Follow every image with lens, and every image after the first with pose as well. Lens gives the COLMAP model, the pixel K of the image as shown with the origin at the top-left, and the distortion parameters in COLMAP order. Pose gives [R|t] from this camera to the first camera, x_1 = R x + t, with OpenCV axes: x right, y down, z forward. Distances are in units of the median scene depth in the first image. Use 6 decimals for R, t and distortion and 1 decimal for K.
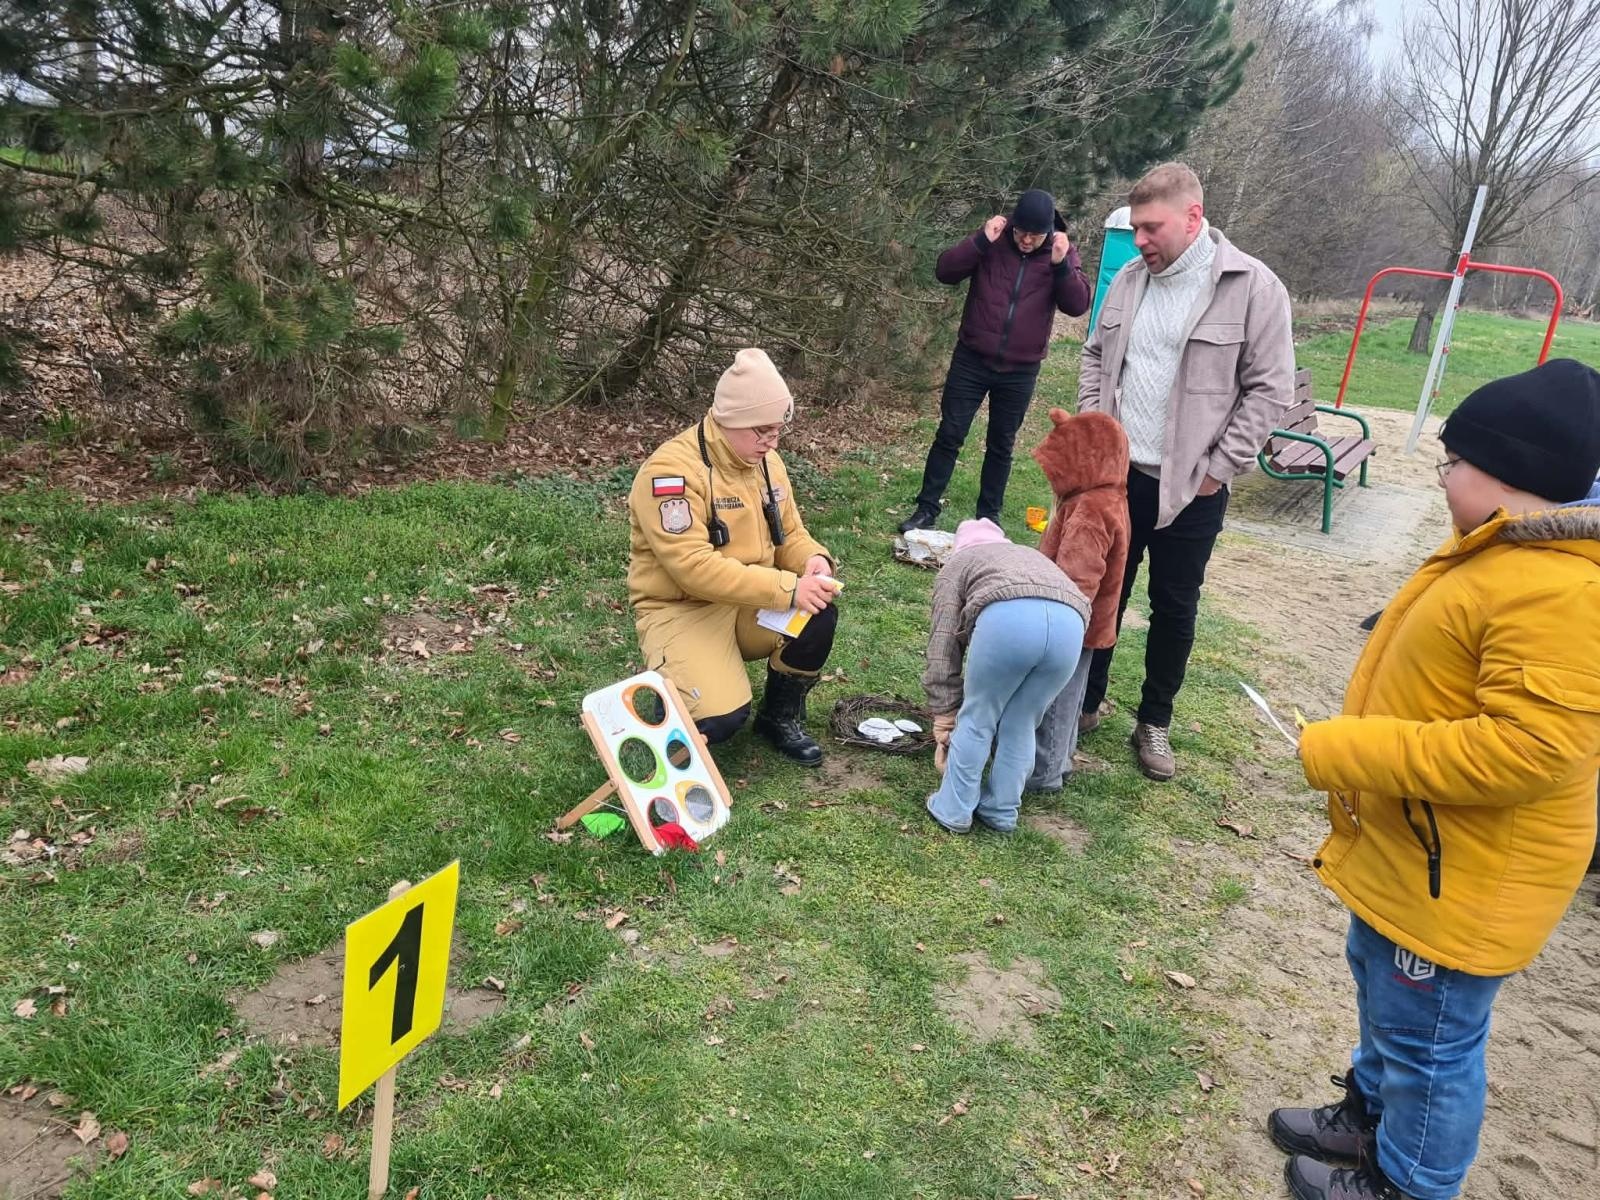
lens RADIAL K [[1205.8, 0, 803.1], [0, 1205.8, 609.7], [0, 0, 1]] dist [0.067979, -0.046206]
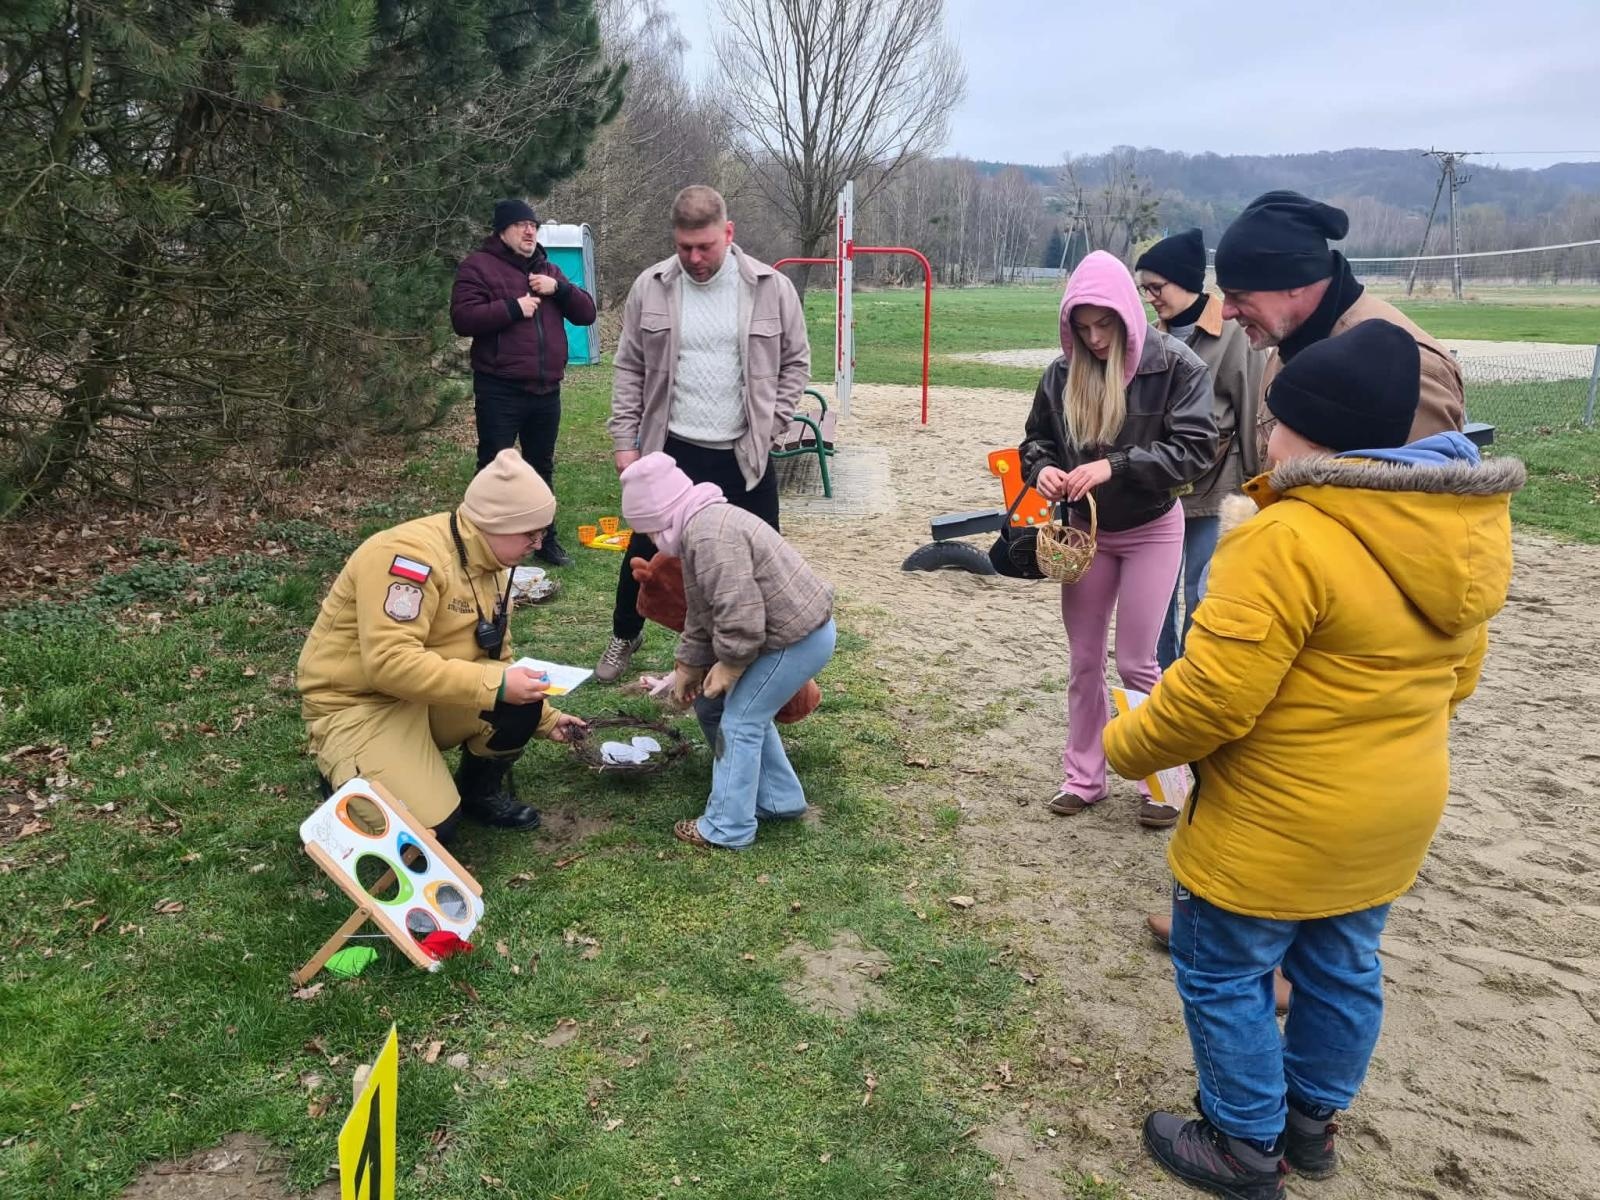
lens RADIAL K [[1205.8, 0, 817.1], [0, 1205.8, 603.5], [0, 0, 1]] dist [0.067979, -0.046206]
pose [[0.876851, -0.229760, 0.422307, -0.170387], [0.237365, 0.970779, 0.035313, -0.024715], [-0.418080, 0.069276, 0.905765, 0.030731]]
